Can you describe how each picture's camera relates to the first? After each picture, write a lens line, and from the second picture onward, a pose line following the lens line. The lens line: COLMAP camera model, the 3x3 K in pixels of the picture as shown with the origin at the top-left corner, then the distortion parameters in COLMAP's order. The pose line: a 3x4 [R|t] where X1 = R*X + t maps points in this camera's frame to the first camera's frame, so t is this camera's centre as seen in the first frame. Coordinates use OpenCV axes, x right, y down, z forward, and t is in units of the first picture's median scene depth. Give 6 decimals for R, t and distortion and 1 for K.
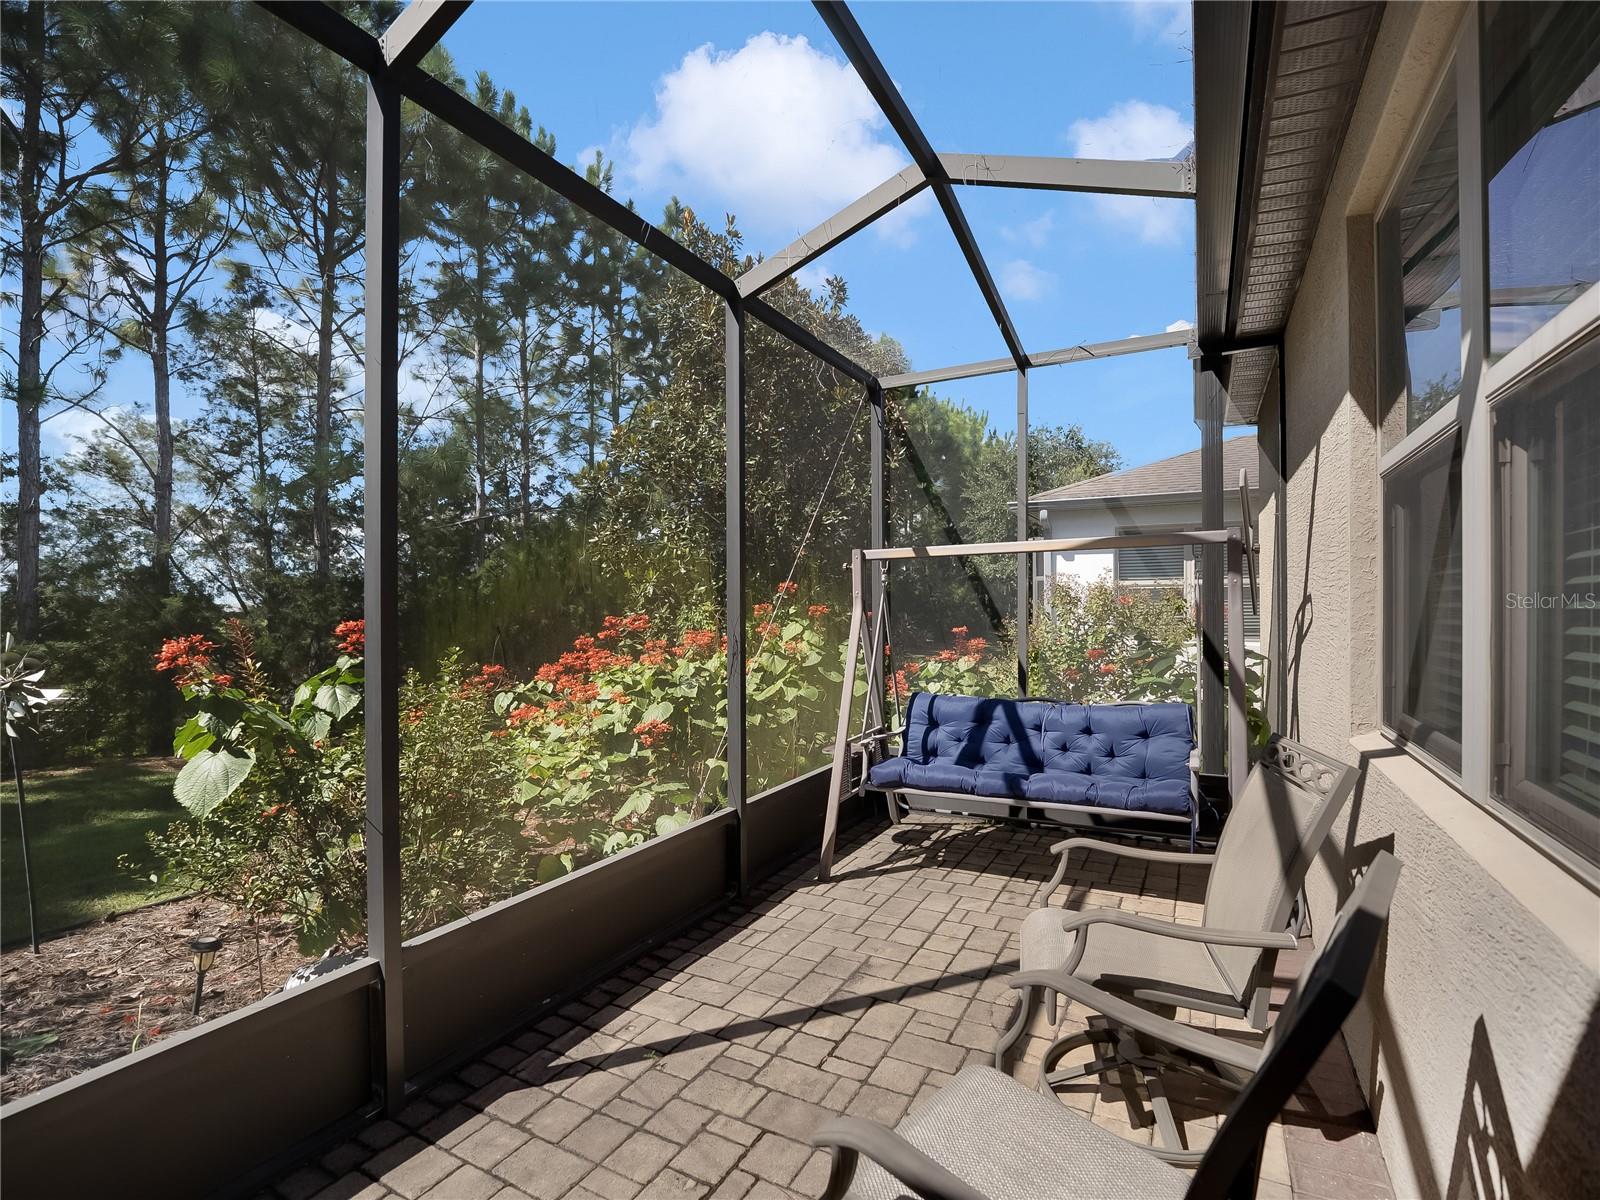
lens RADIAL K [[756.9, 0, 810.1], [0, 756.9, 594.4], [0, 0, 1]] dist [-0.020831, 0.002143]
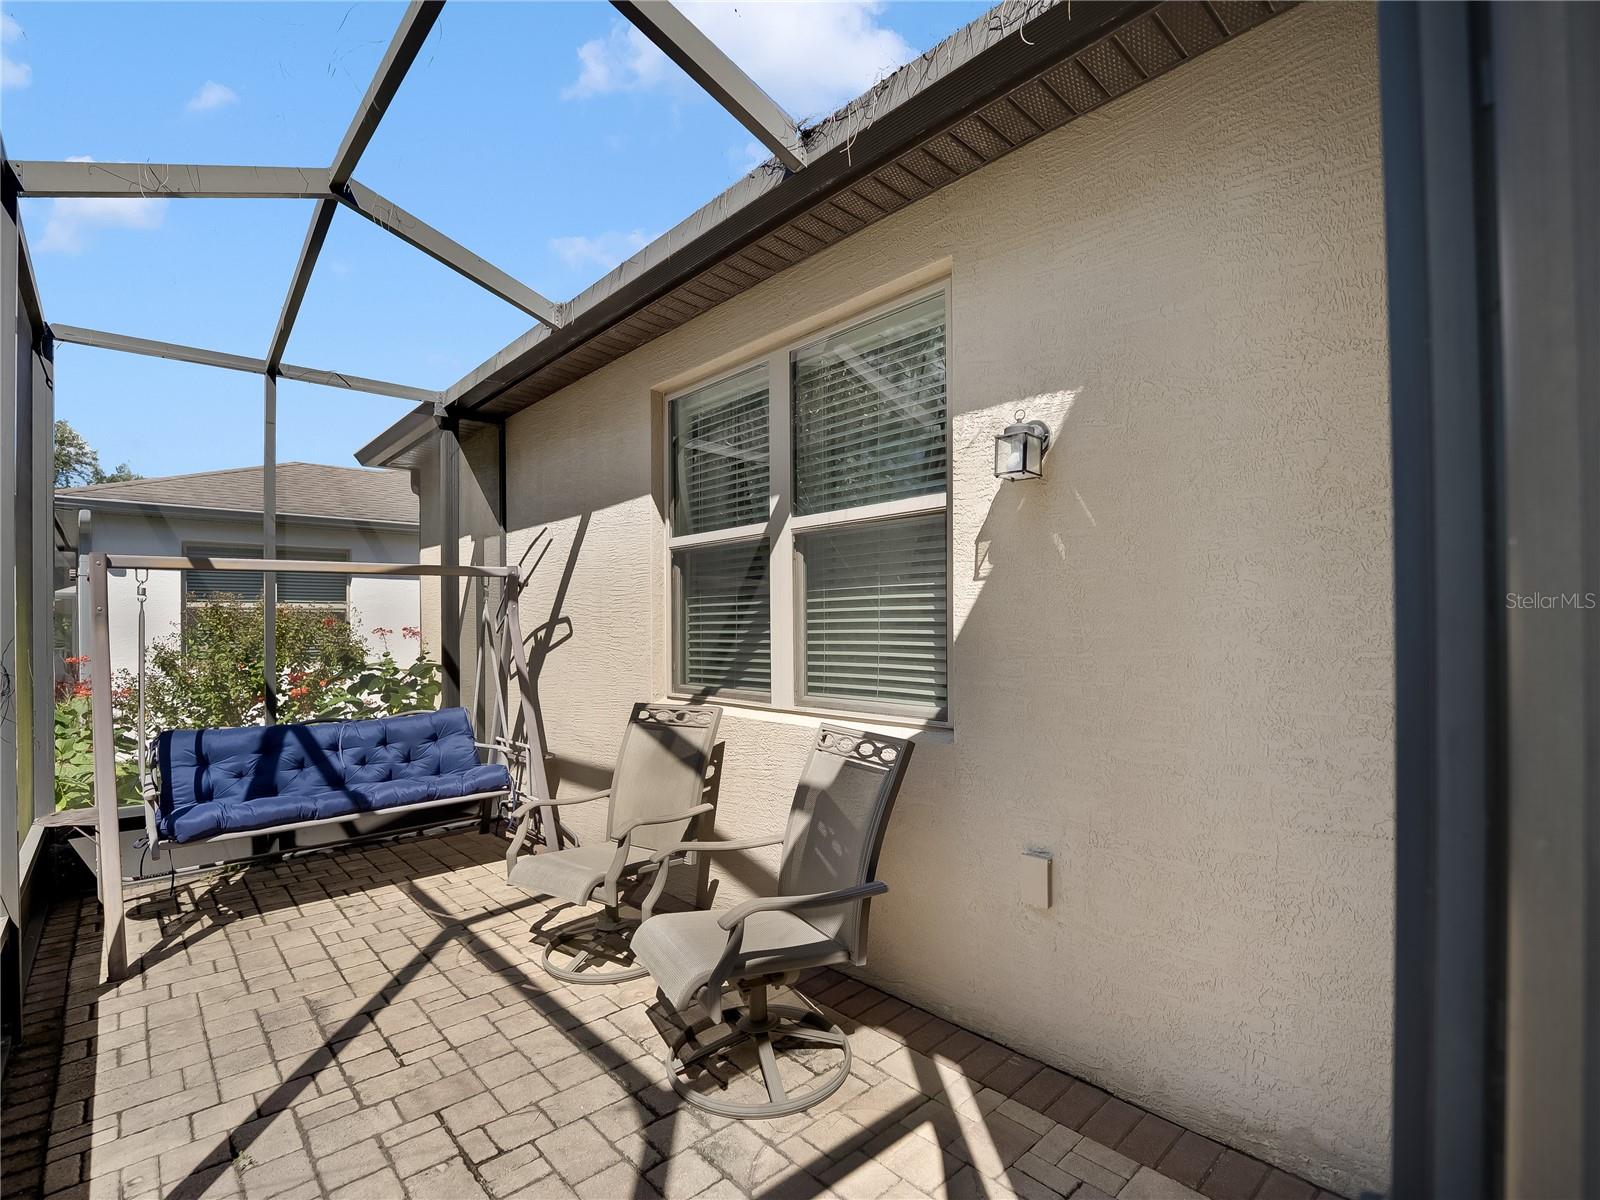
lens RADIAL K [[756.9, 0, 810.1], [0, 756.9, 594.4], [0, 0, 1]] dist [-0.020831, 0.002143]
pose [[0.334659, 0.039298, 0.941520, -0.446227], [-0.005156, 0.999191, -0.039873, 0.010296], [-0.942325, 0.008489, 0.334591, 0.068333]]
